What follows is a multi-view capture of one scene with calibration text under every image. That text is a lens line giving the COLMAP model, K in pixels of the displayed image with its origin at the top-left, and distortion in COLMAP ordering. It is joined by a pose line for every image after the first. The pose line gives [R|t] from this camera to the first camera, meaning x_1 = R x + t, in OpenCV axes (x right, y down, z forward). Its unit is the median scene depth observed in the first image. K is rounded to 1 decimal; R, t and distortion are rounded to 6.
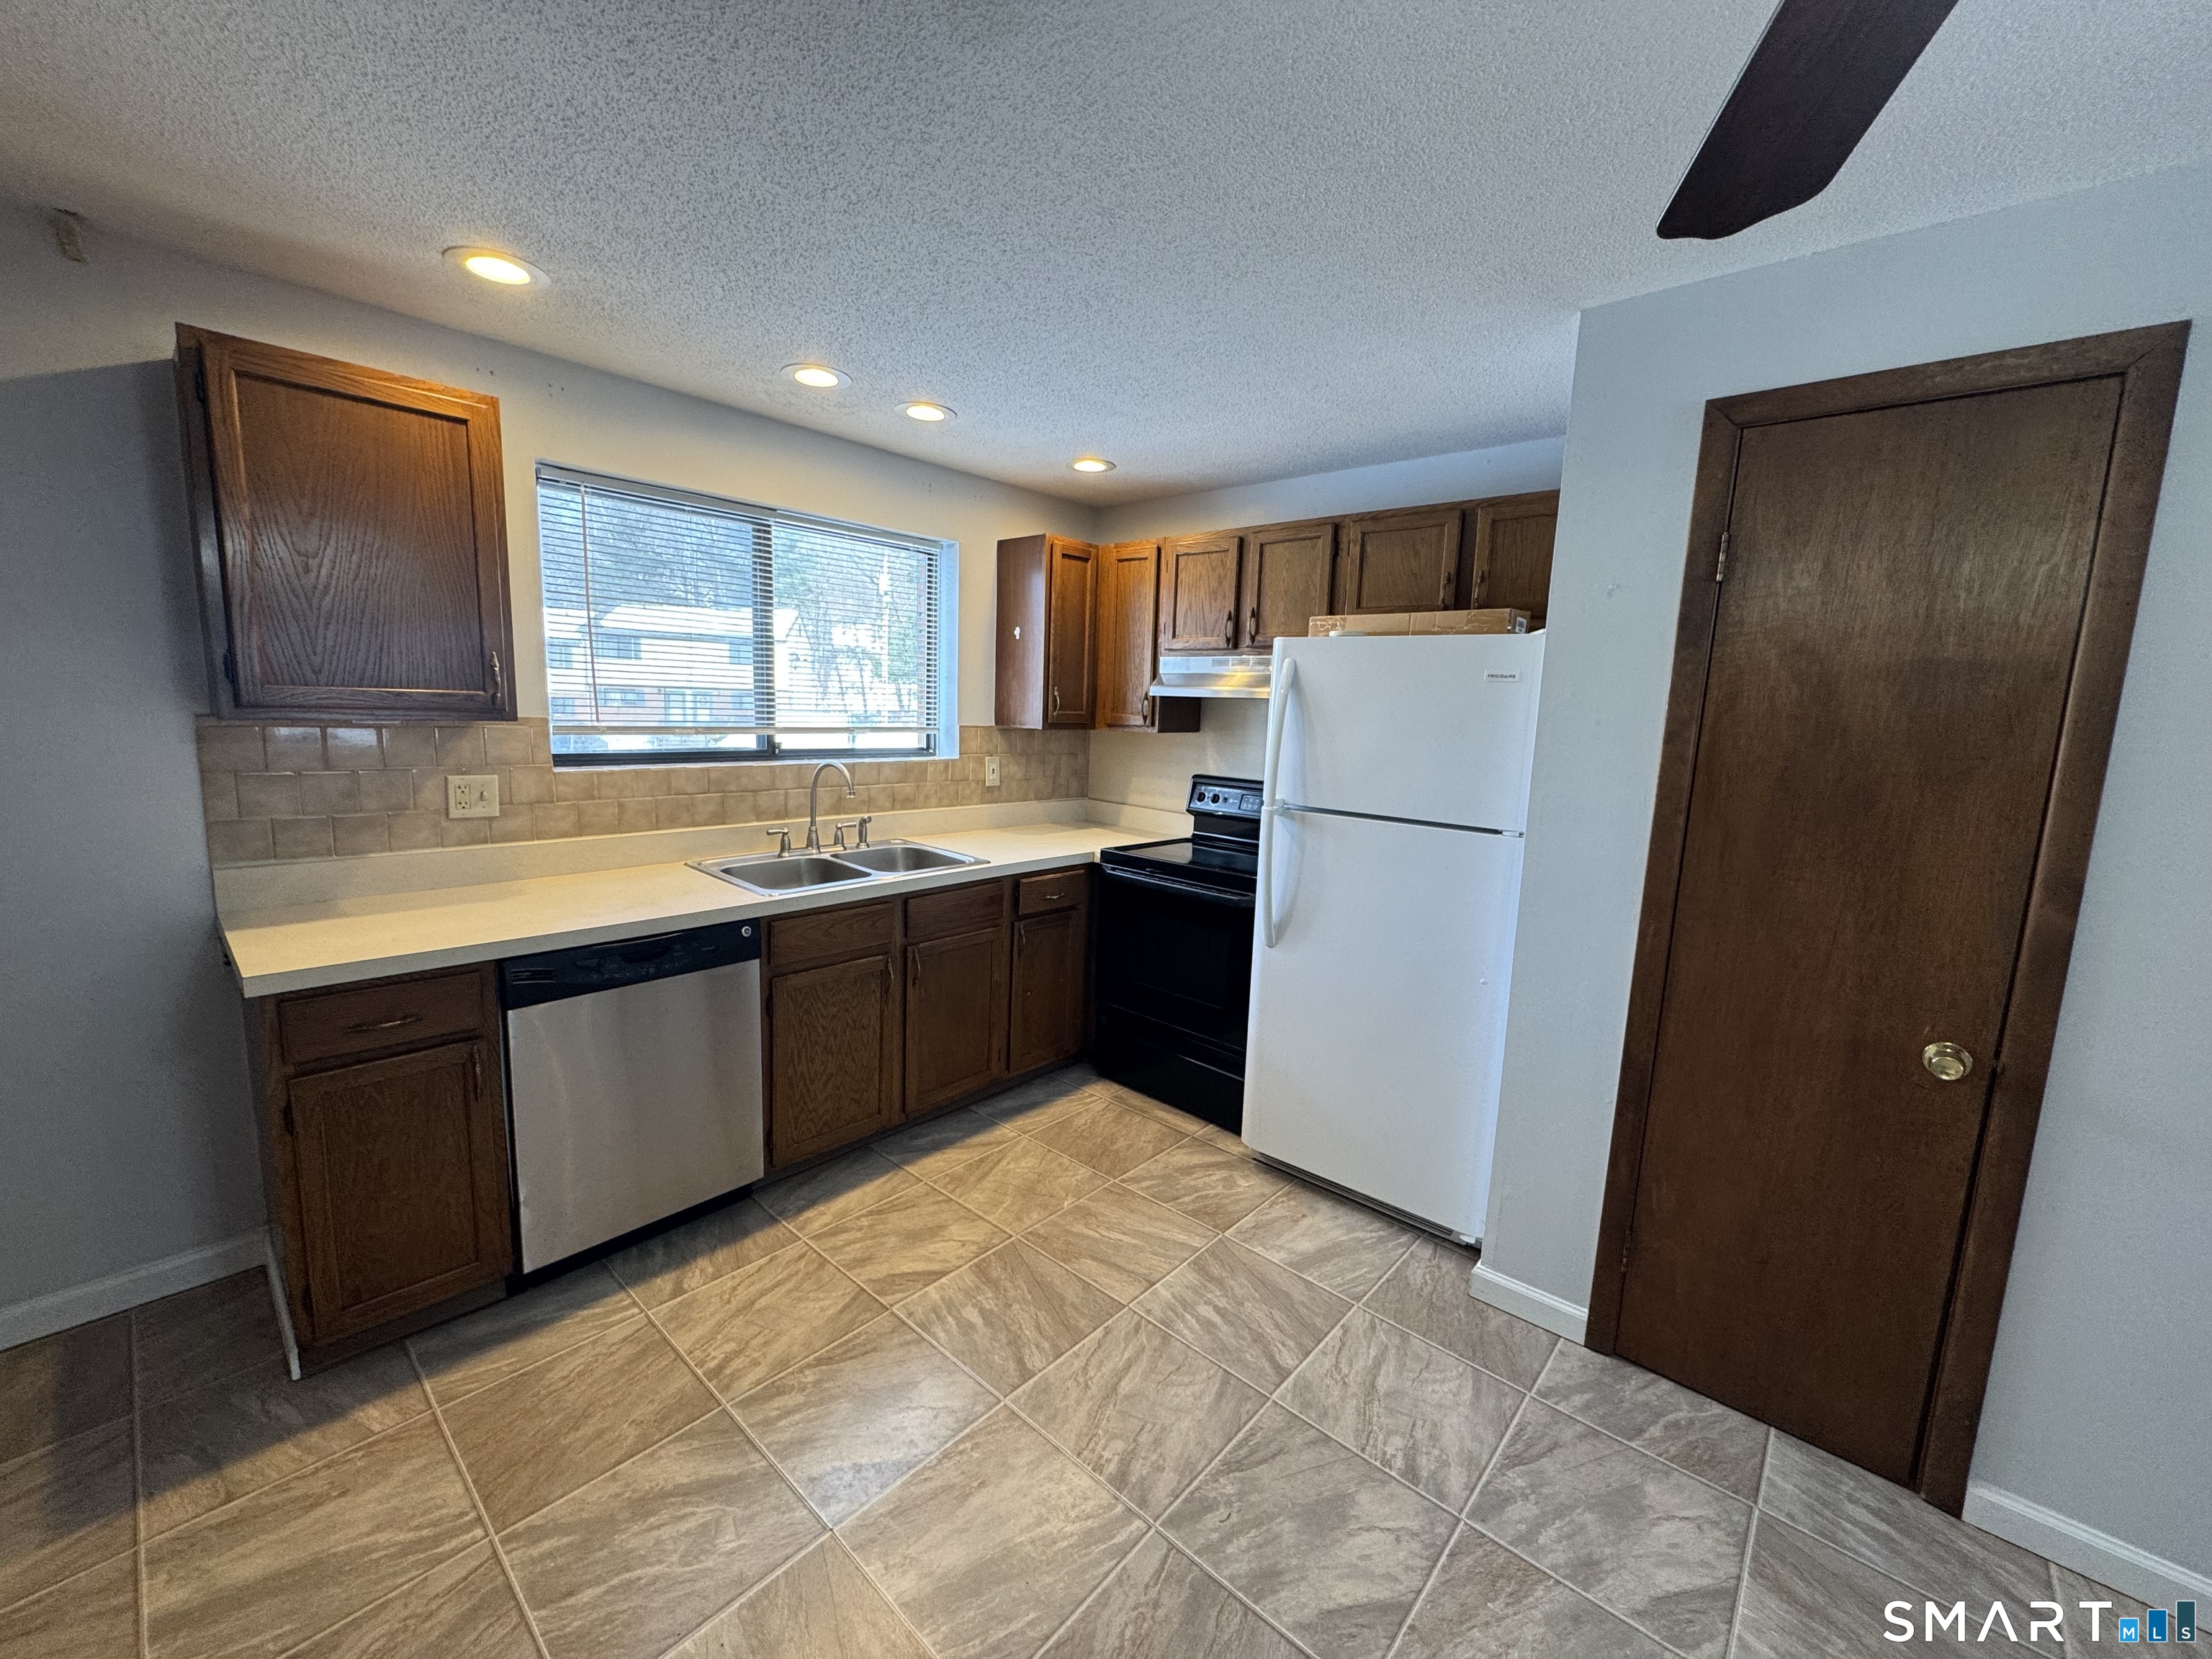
lens RADIAL K [[878.4, 0, 1105.3], [0, 878.4, 831.4], [0, 0, 1]] dist [-0.001855, -0.000302]
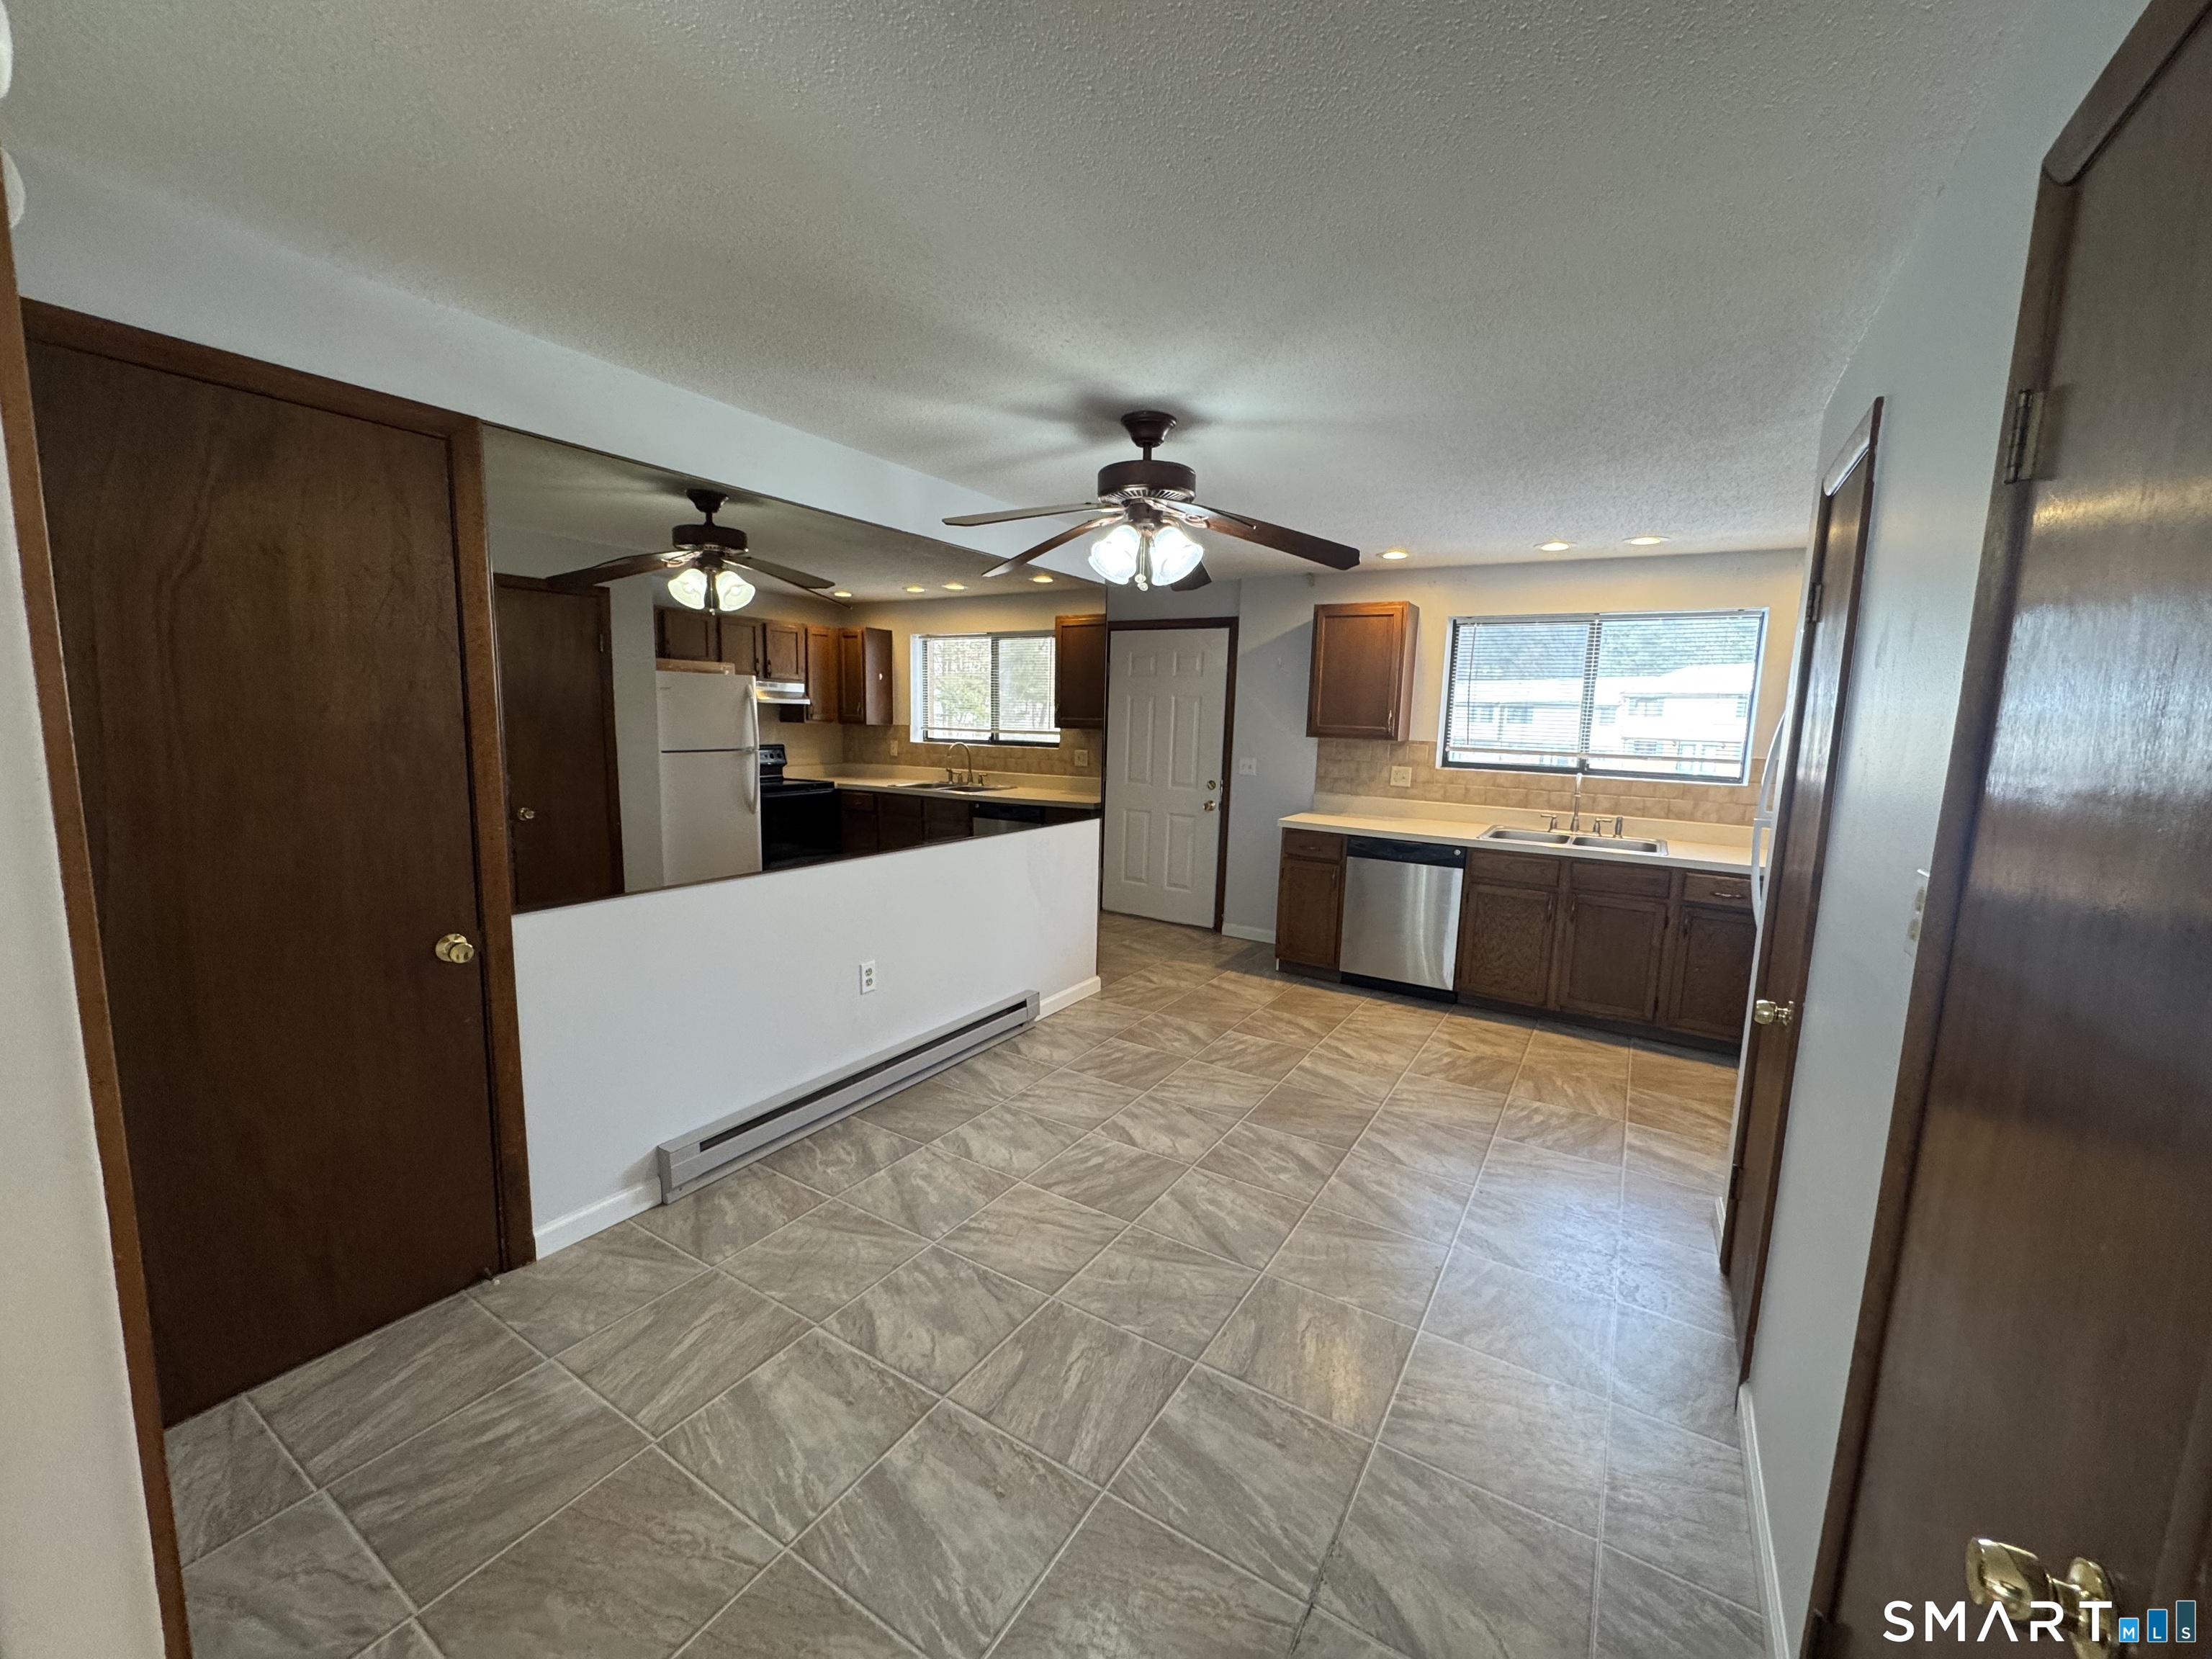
lens RADIAL K [[878.4, 0, 1105.3], [0, 878.4, 831.4], [0, 0, 1]] dist [-0.001855, -0.000302]
pose [[0.174218, 0.103829, -0.979218, 1.262236], [-0.168573, 0.982890, 0.074227, 0.054140], [0.970171, 0.152138, 0.188740, -0.100540]]
